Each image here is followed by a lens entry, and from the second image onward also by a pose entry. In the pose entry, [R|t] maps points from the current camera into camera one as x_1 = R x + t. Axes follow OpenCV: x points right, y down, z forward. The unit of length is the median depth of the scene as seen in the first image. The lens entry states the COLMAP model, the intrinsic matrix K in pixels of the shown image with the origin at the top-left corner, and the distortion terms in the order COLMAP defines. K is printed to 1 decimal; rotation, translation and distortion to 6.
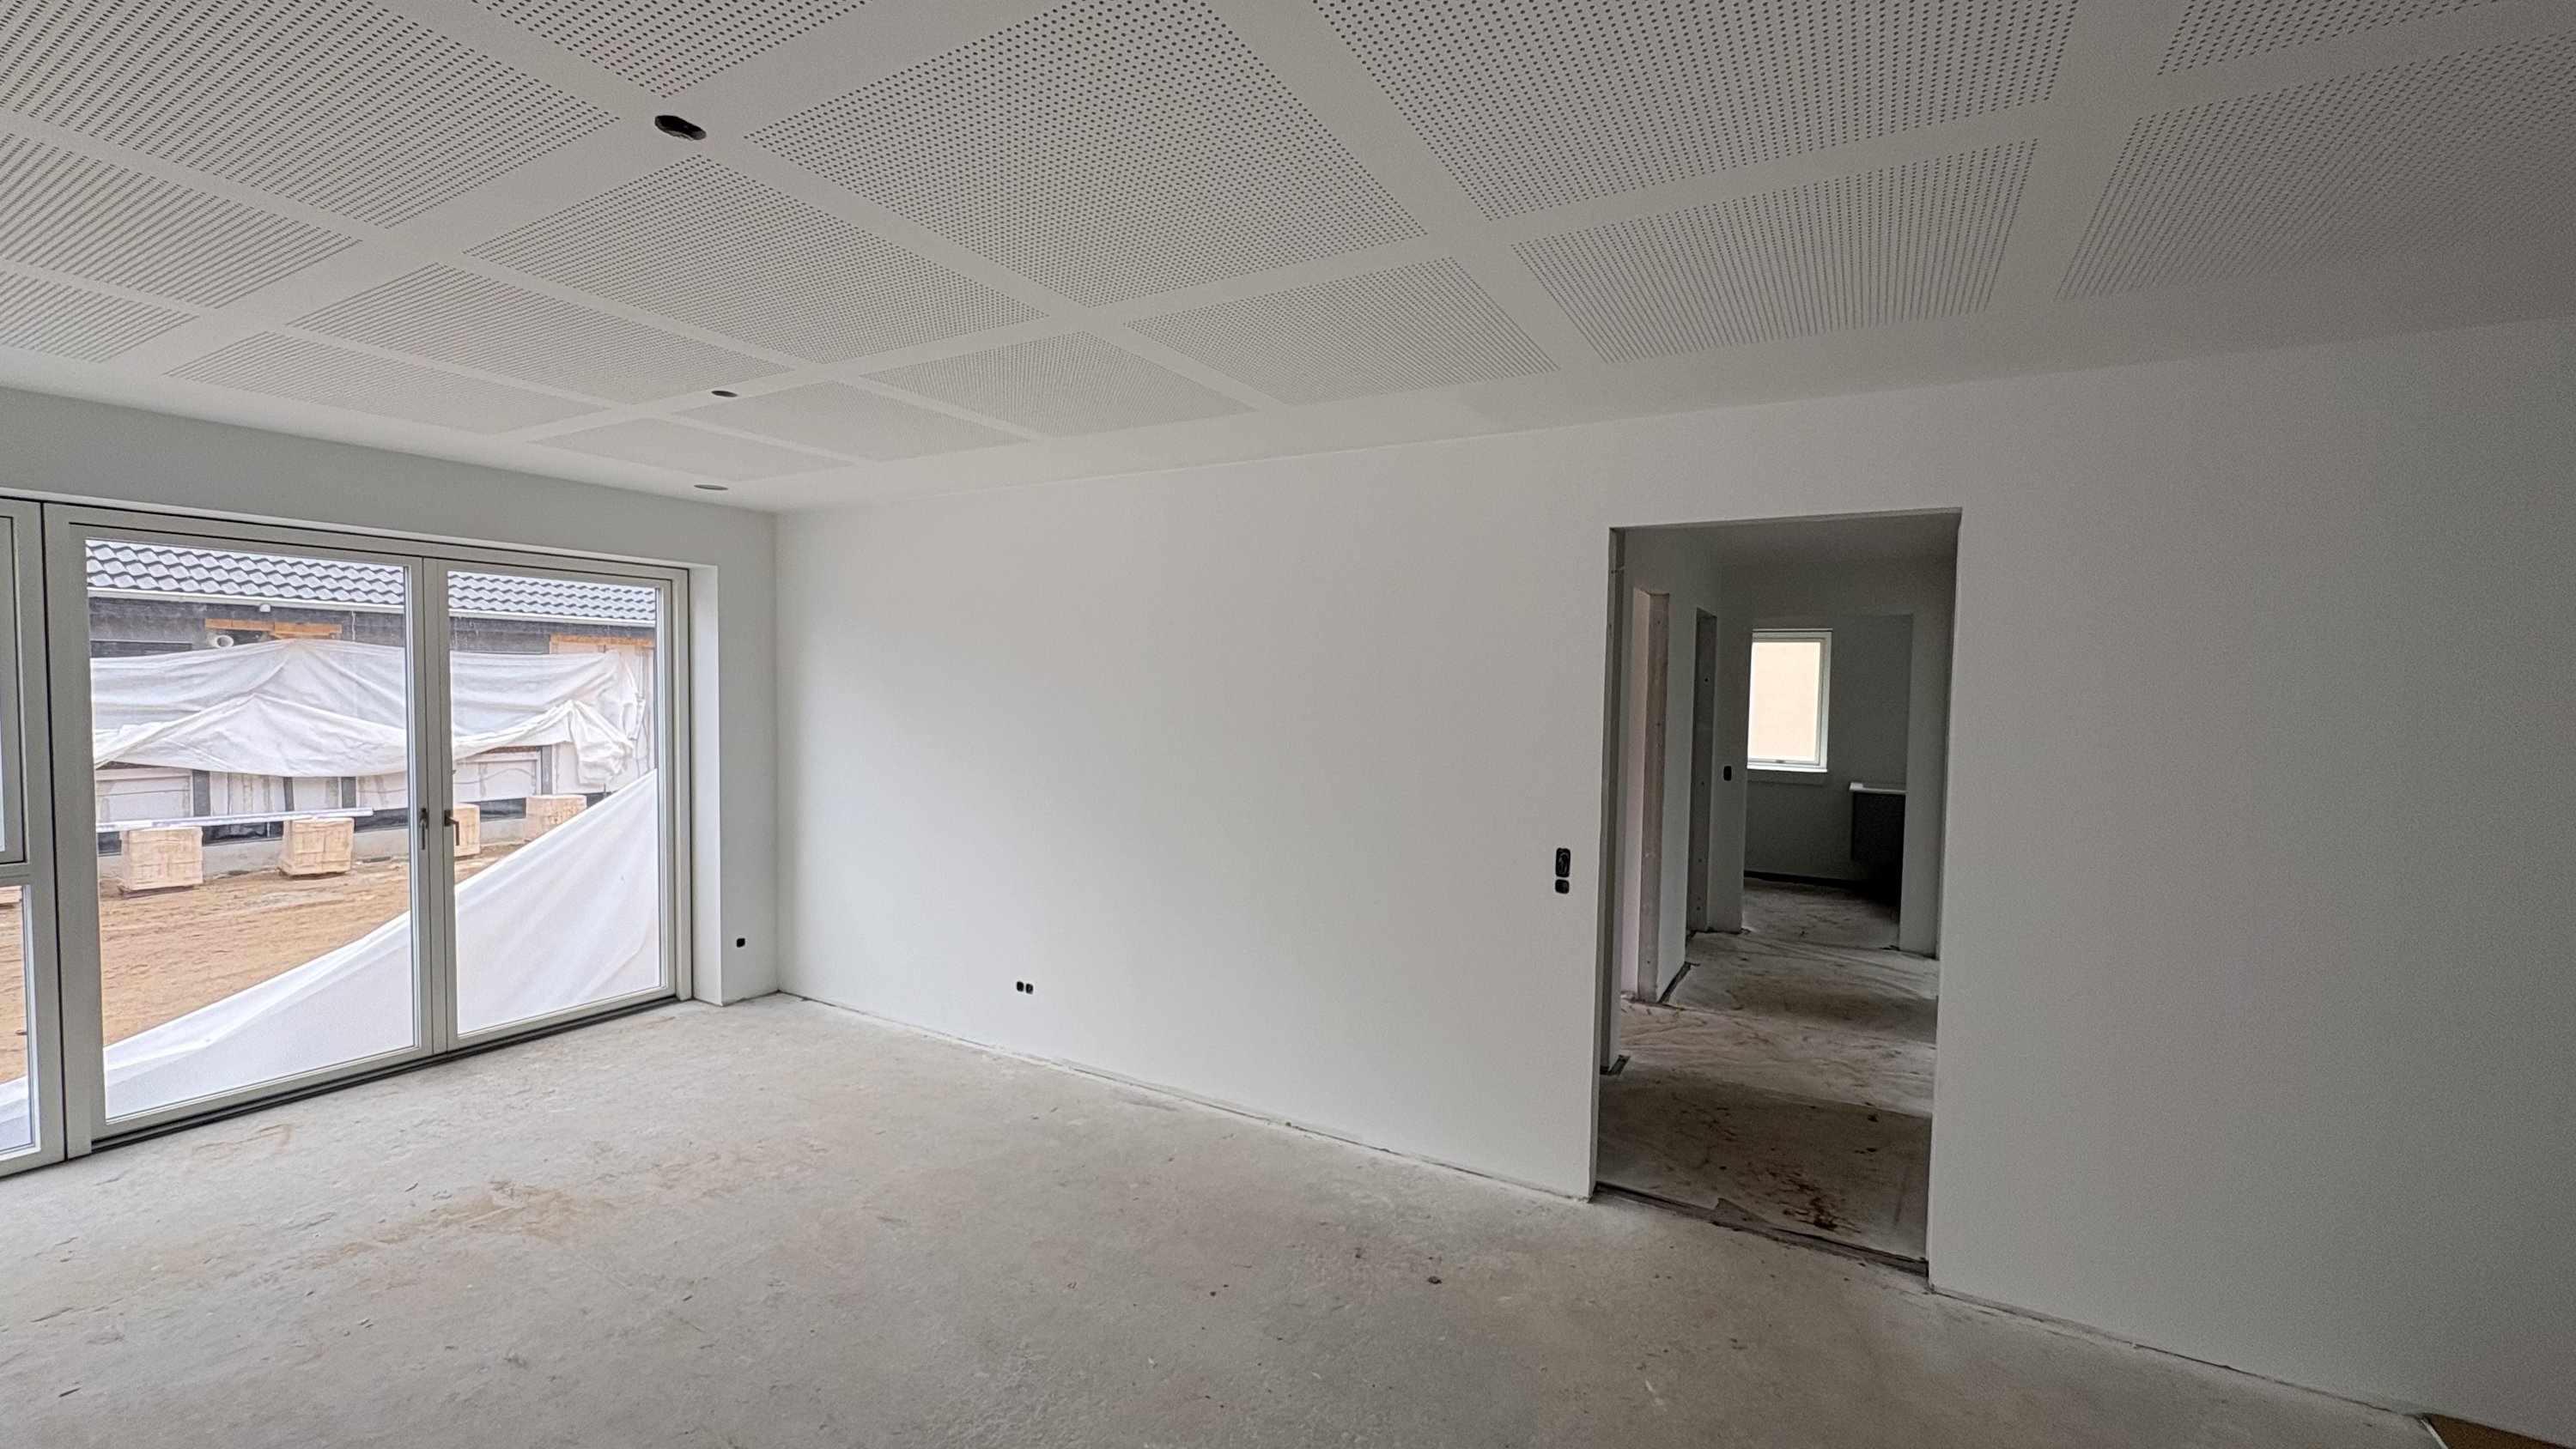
lens RADIAL K [[1028.0, 0, 1285.9], [0, 1028.0, 730.7], [0, 0, 1]] dist [-0.001421, 0.000532]
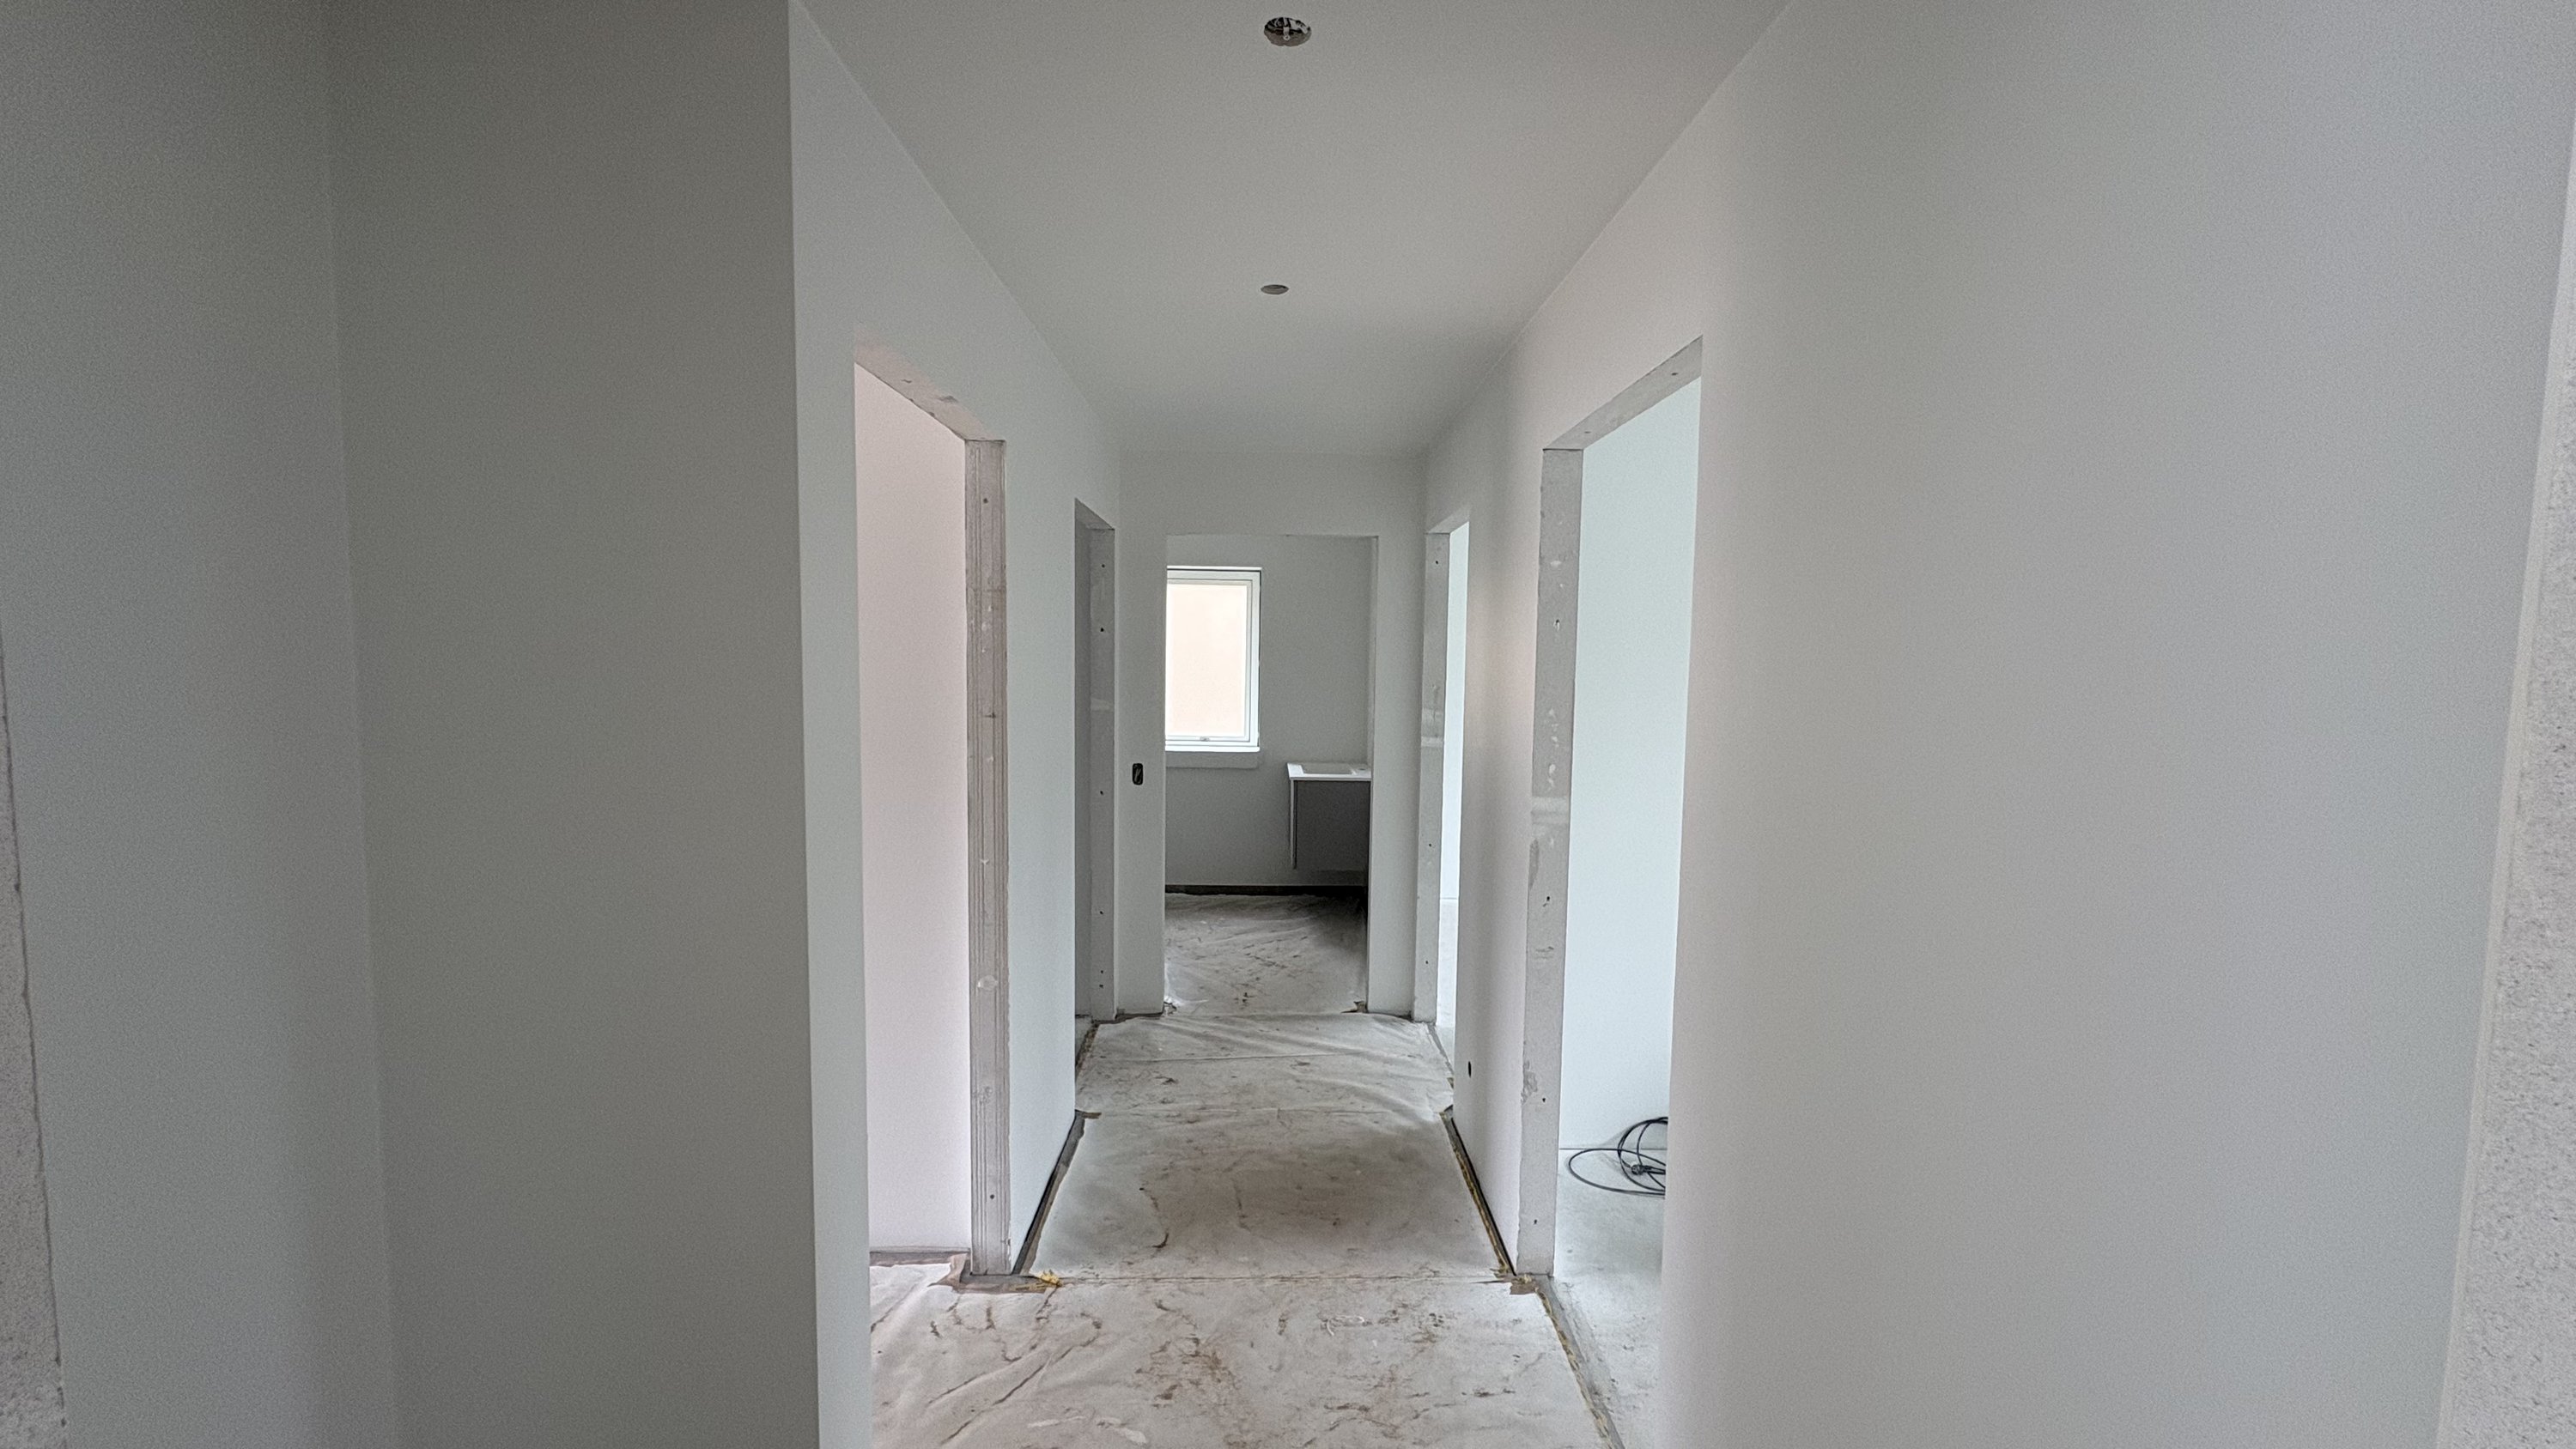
lens RADIAL K [[1028.0, 0, 1287.3], [0, 1028.0, 732.2], [0, 0, 1]] dist [-0.001421, 0.000532]
pose [[0.857646, -0.043500, 0.512398, 0.257869], [0.022736, 0.998649, 0.046726, -0.018576], [-0.513738, -0.028424, 0.857476, 0.568244]]
